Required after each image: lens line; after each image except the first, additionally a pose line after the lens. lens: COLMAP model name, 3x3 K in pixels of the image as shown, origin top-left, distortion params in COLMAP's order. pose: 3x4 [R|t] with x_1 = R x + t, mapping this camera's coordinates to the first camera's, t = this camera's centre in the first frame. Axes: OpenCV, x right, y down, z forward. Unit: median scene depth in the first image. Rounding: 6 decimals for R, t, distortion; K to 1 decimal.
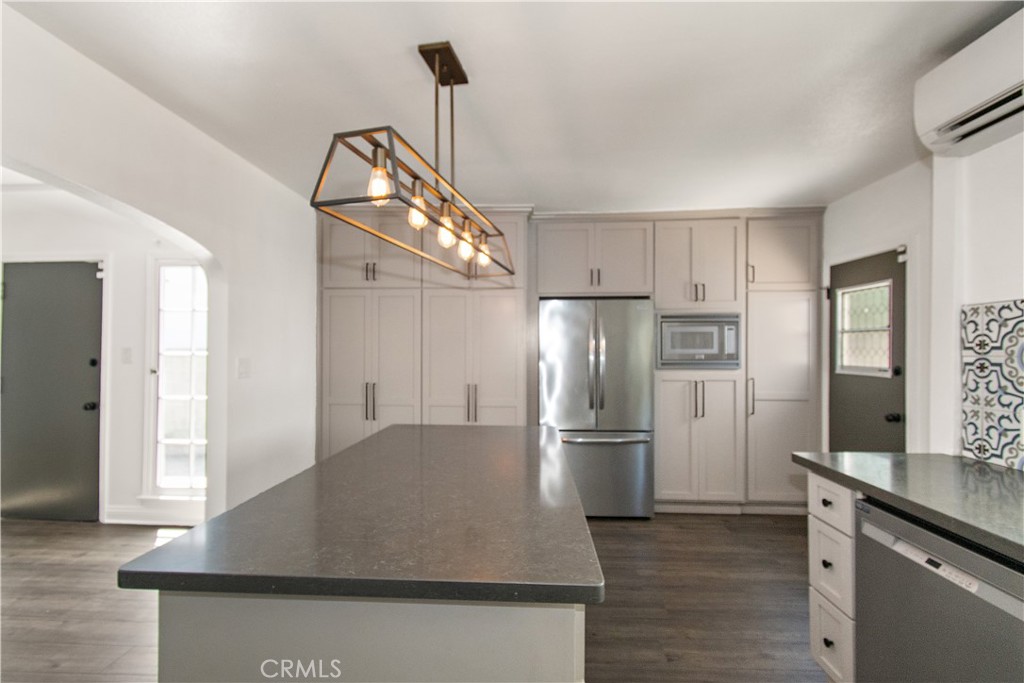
lens RADIAL K [[446.7, 0, 512.4], [0, 446.7, 346.2], [0, 0, 1]] dist [0.001688, -0.000081]
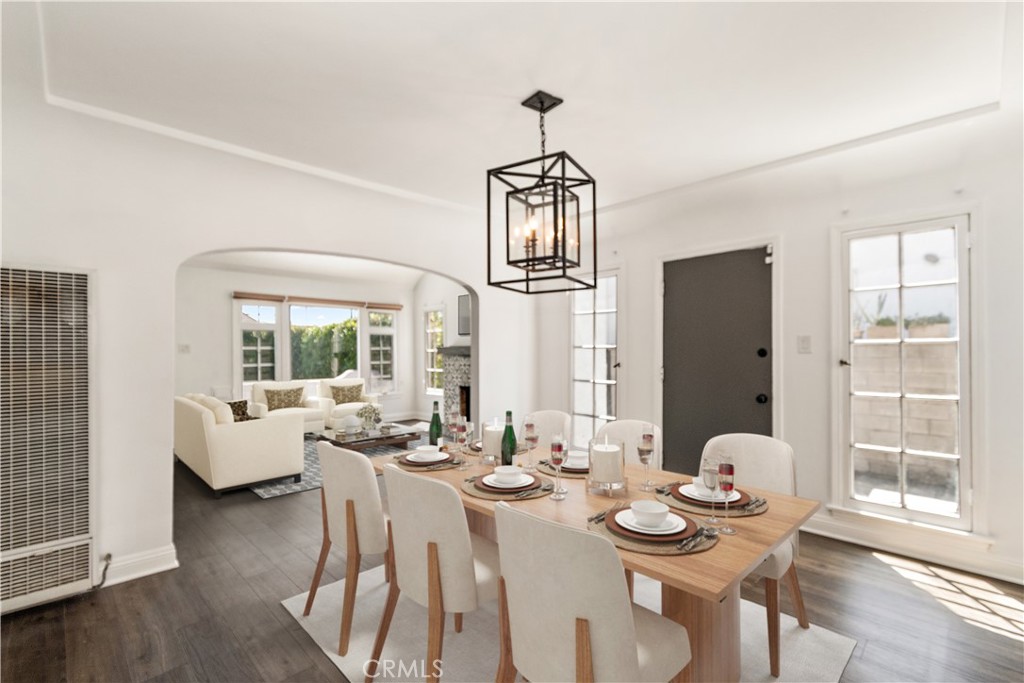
lens RADIAL K [[461.3, 0, 512.0], [0, 461.3, 341.5], [0, 0, 1]] dist [-0.001330, -0.000546]
pose [[0.738112, -0.020897, -0.674354, -0.655436], [0.015451, 0.999782, -0.014070, 0.017794], [0.674501, -0.000034, 0.738274, -0.080315]]
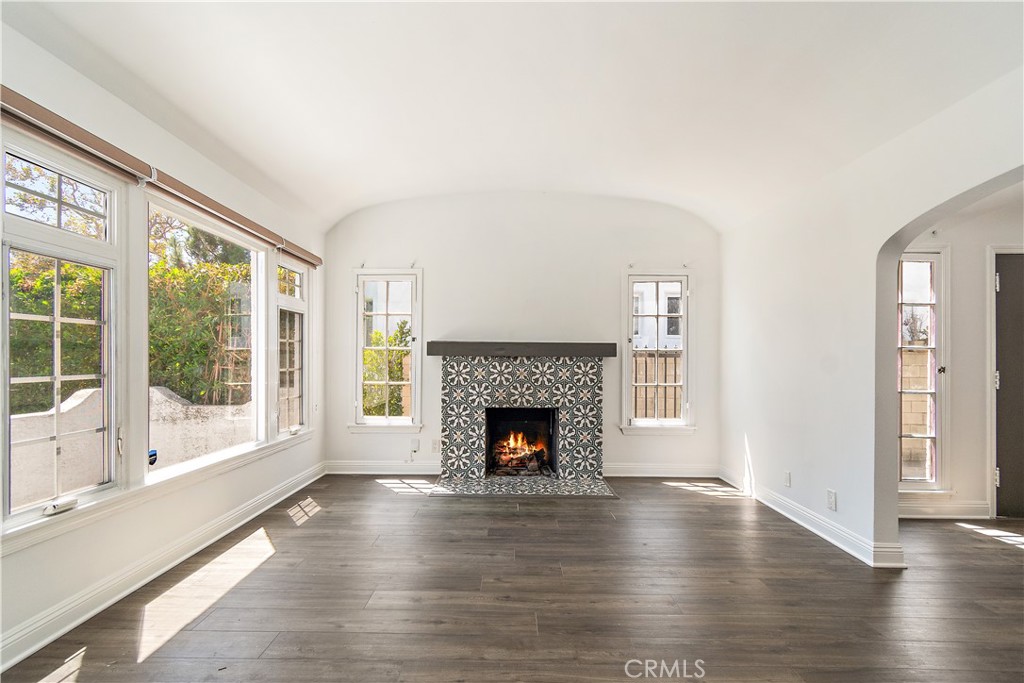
lens RADIAL K [[455.4, 0, 511.3], [0, 455.4, 361.1], [0, 0, 1]] dist [0.001306, 0.000165]
pose [[0.998761, 0.006358, 0.049364, -2.244839], [-0.006979, 0.999898, 0.012433, 0.042069], [-0.049280, -0.012762, 0.998703, 0.053844]]
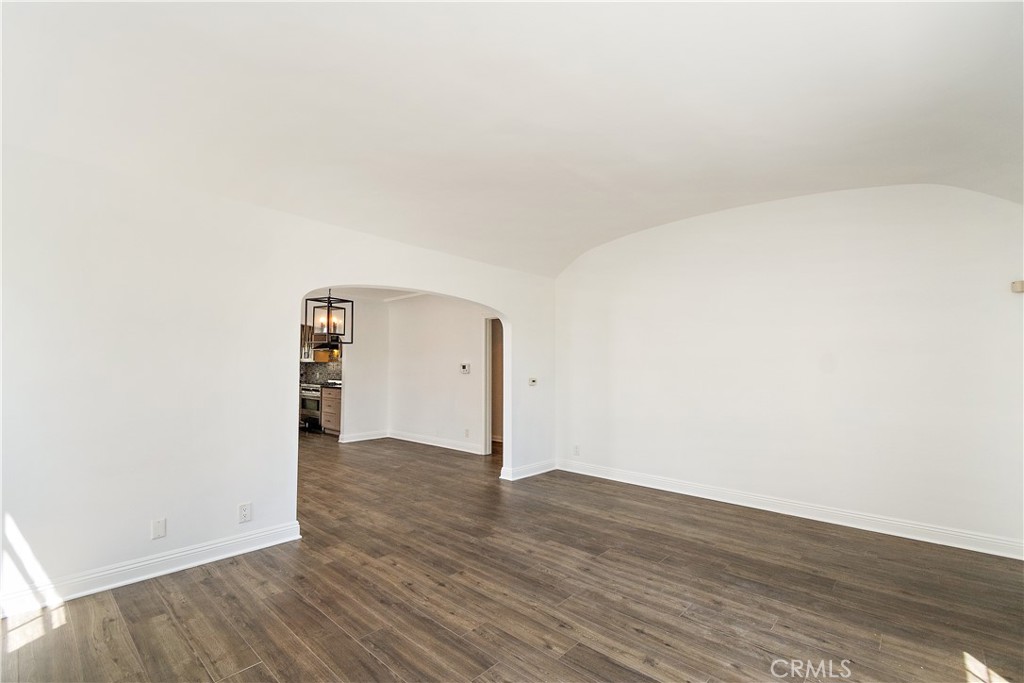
lens RADIAL K [[446.7, 0, 512.4], [0, 446.7, 346.2], [0, 0, 1]] dist [0.001688, -0.000081]
pose [[-0.773701, 0.025831, 0.633025, -2.578211], [-0.011747, 0.998412, -0.055099, 0.024536], [-0.633443, -0.050067, -0.772168, 1.265621]]
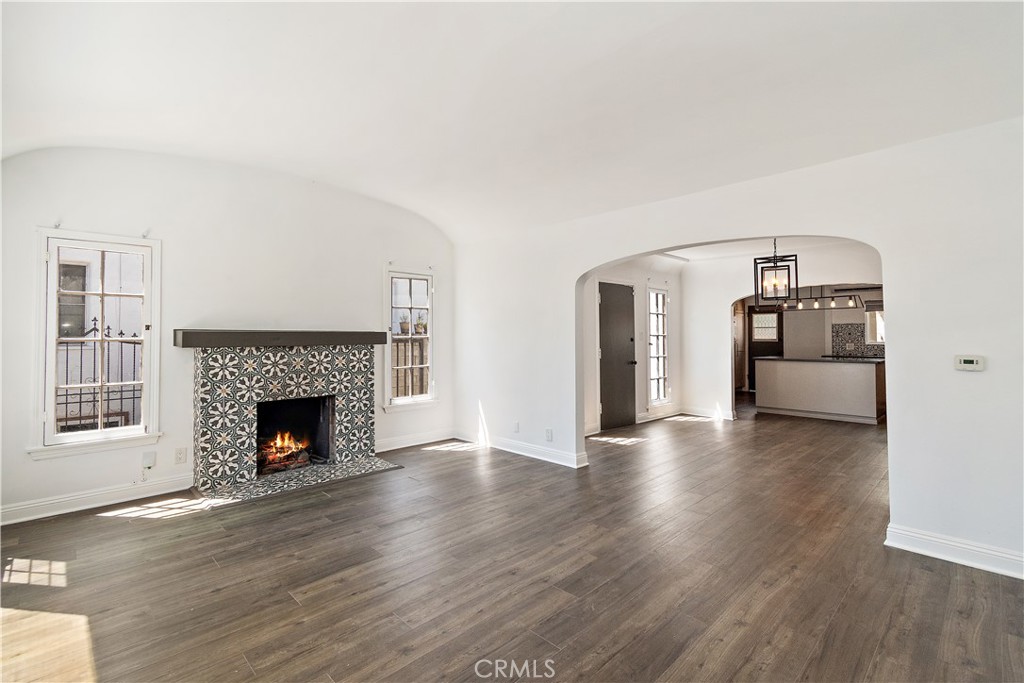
lens RADIAL K [[467.9, 0, 514.7], [0, 467.9, 338.0], [0, 0, 1]] dist [0.017486, -0.000158]
pose [[0.675428, -0.005294, 0.737407, -2.691908], [0.000527, 0.999977, 0.006696, 0.015349], [-0.737426, -0.004134, 0.675416, 0.021219]]
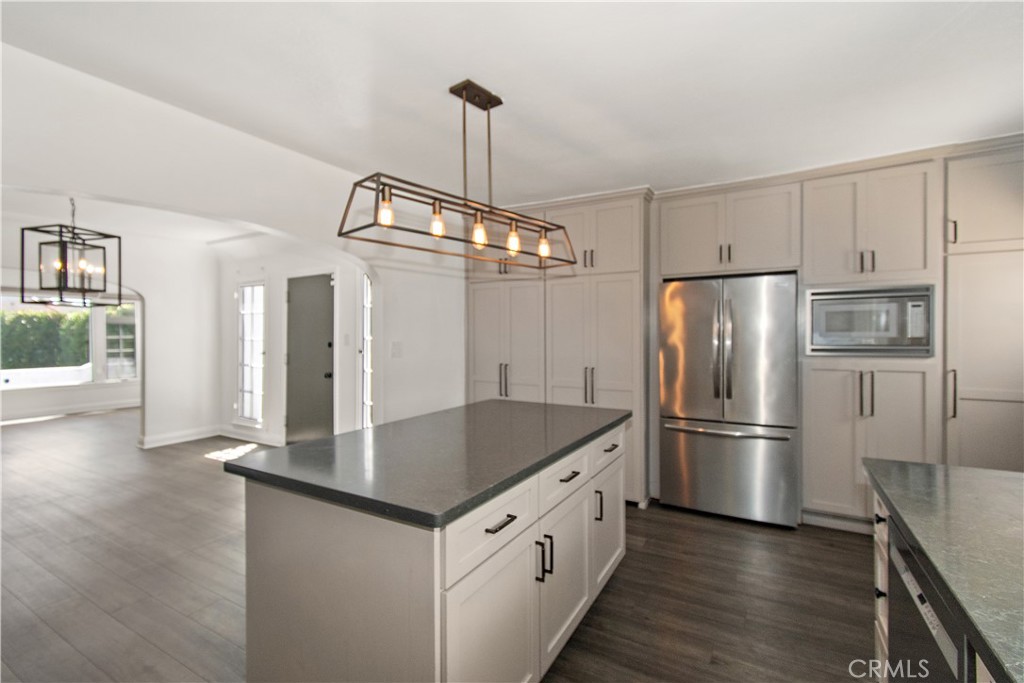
lens RADIAL K [[449.1, 0, 512.5], [0, 449.1, 335.4], [0, 0, 1]] dist [0.001672, 0.000050]
pose [[0.893362, -0.004483, -0.449315, 0.220733], [0.009541, 0.999914, 0.008994, -0.000688], [0.449236, -0.012322, 0.893328, -0.015775]]
